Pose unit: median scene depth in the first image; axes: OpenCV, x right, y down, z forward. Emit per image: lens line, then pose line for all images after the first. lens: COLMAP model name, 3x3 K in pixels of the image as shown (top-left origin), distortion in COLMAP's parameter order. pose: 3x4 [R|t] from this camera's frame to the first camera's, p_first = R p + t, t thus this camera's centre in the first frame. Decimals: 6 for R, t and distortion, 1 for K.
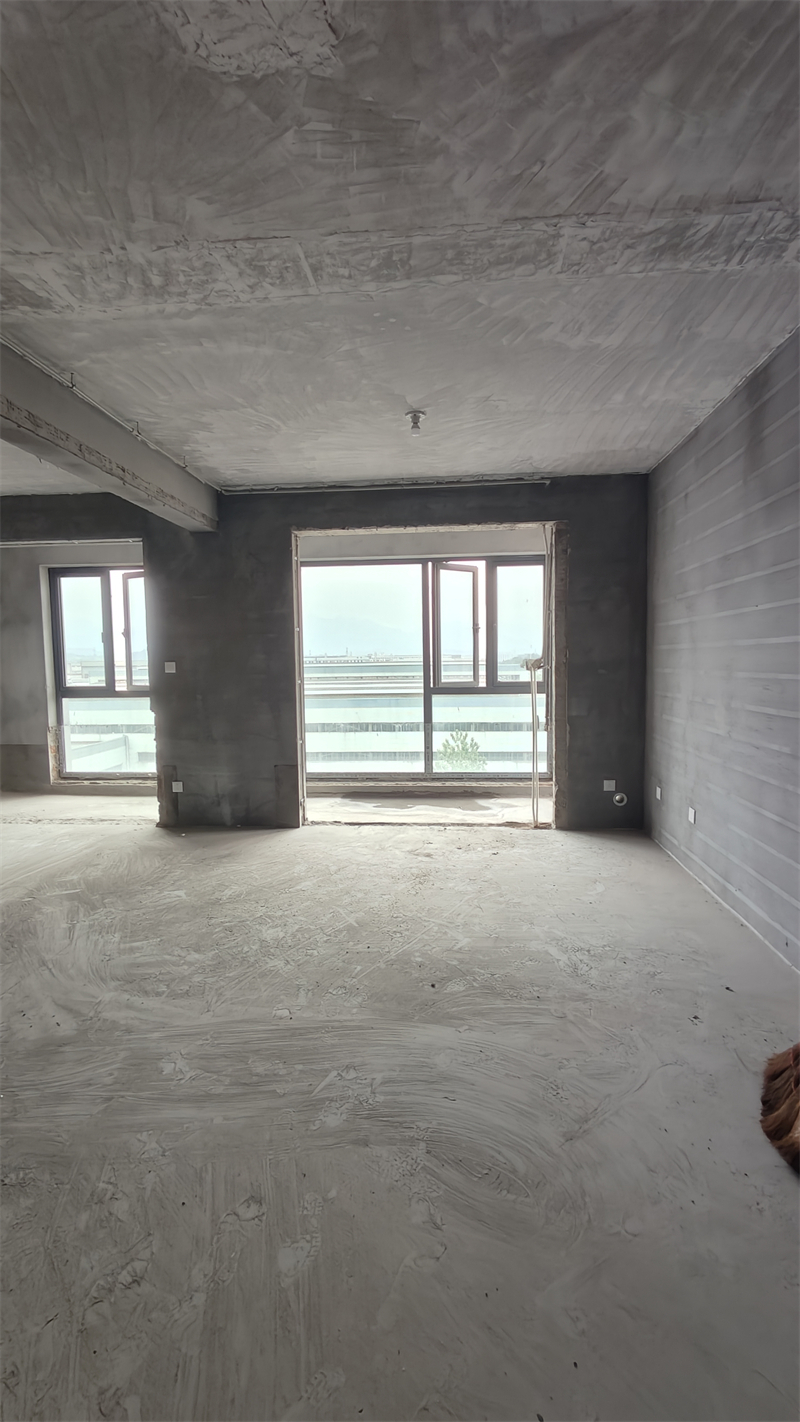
lens RADIAL K [[660.5, 0, 403.8], [0, 660.5, 709.6], [0, 0, 1]] dist [0.000077, 0.000372]
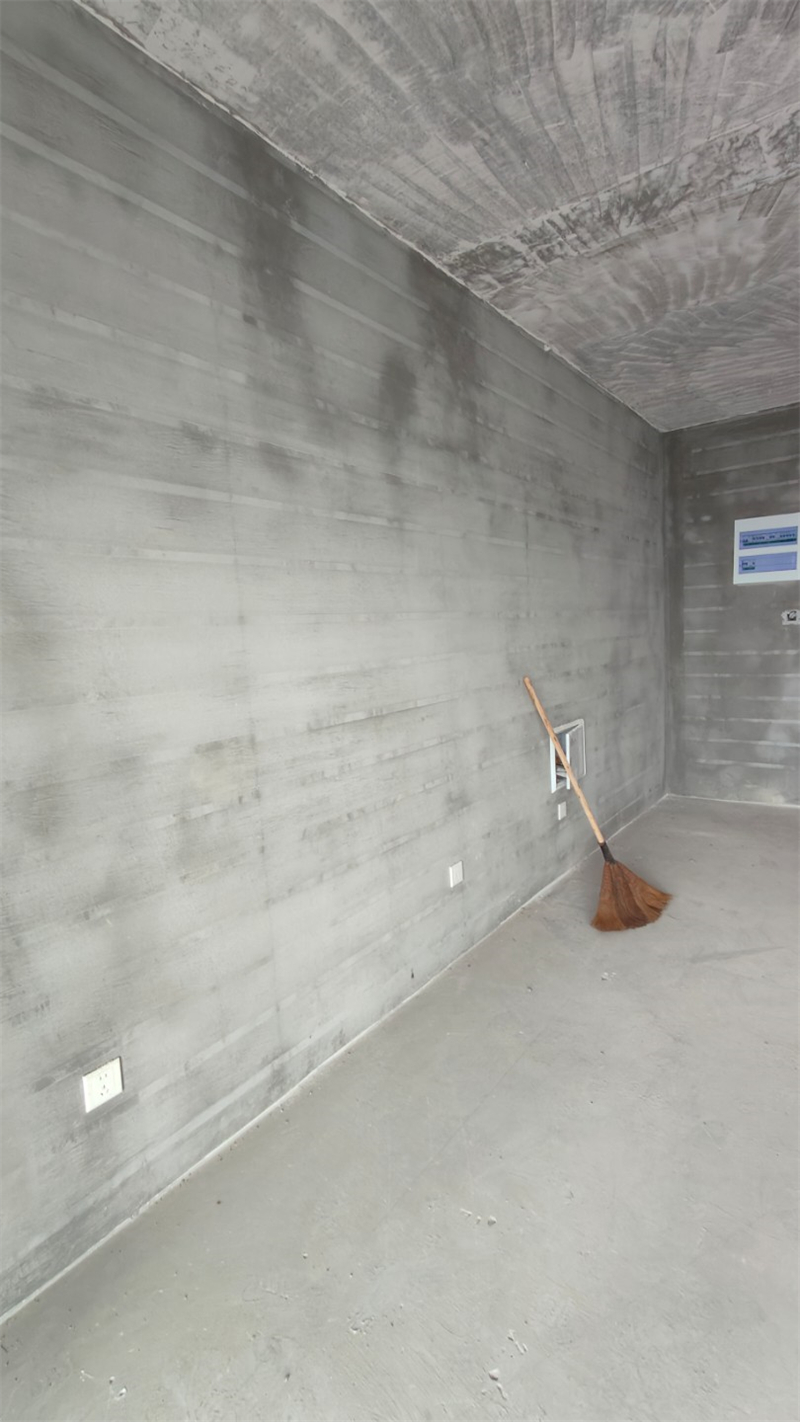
lens RADIAL K [[654.4, 0, 393.6], [0, 654.4, 717.3], [0, 0, 1]] dist [-0.000807, -0.000496]
pose [[-0.837750, -0.011001, 0.545943, 0.119888], [0.104610, 0.978046, 0.180232, -0.114267], [-0.535940, 0.208101, -0.818207, 1.485263]]
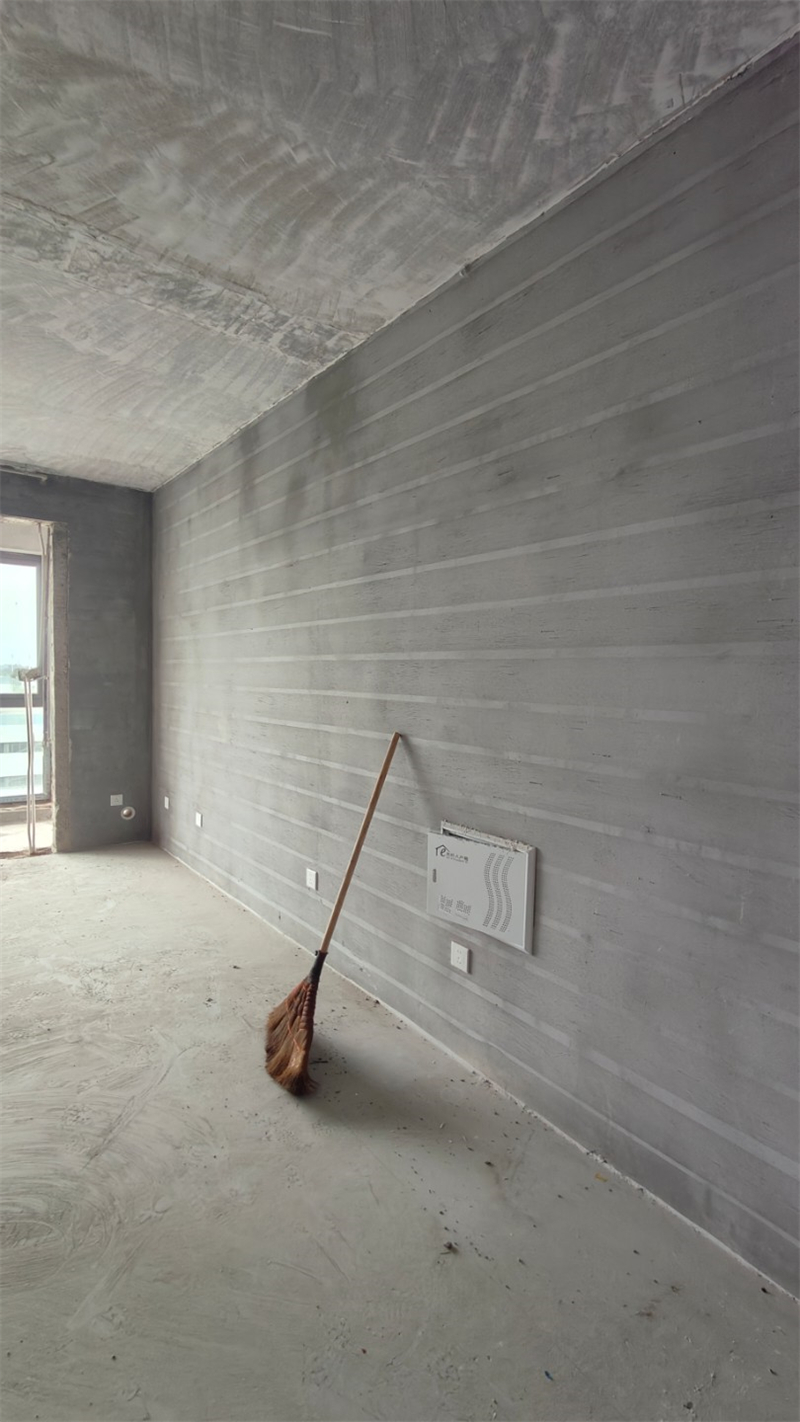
lens RADIAL K [[648.4, 0, 416.3], [0, 648.4, 713.7], [0, 0, 1]] dist [-0.001297, 0.000369]
pose [[0.735520, -0.011897, 0.677398, -0.031026], [0.023637, 0.999688, -0.008108, 0.011395], [-0.677090, 0.021976, 0.735572, -0.033574]]
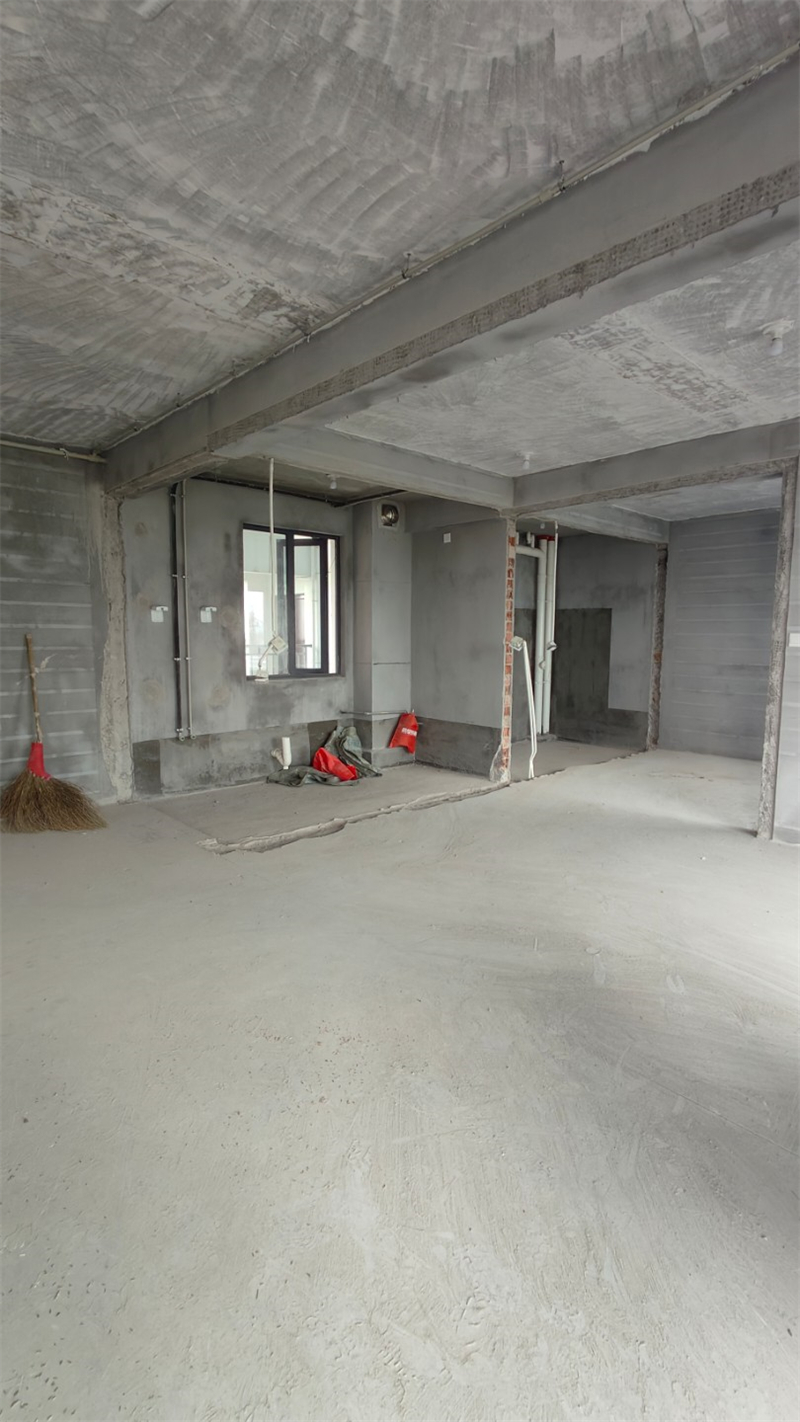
lens RADIAL K [[656.1, 0, 410.6], [0, 656.1, 709.9], [0, 0, 1]] dist [-0.002069, 0.001225]
pose [[-0.672355, 0.088730, -0.734891, 0.105248], [-0.053098, 0.984451, 0.167442, -0.109506], [0.738322, 0.151601, -0.657189, 1.531119]]
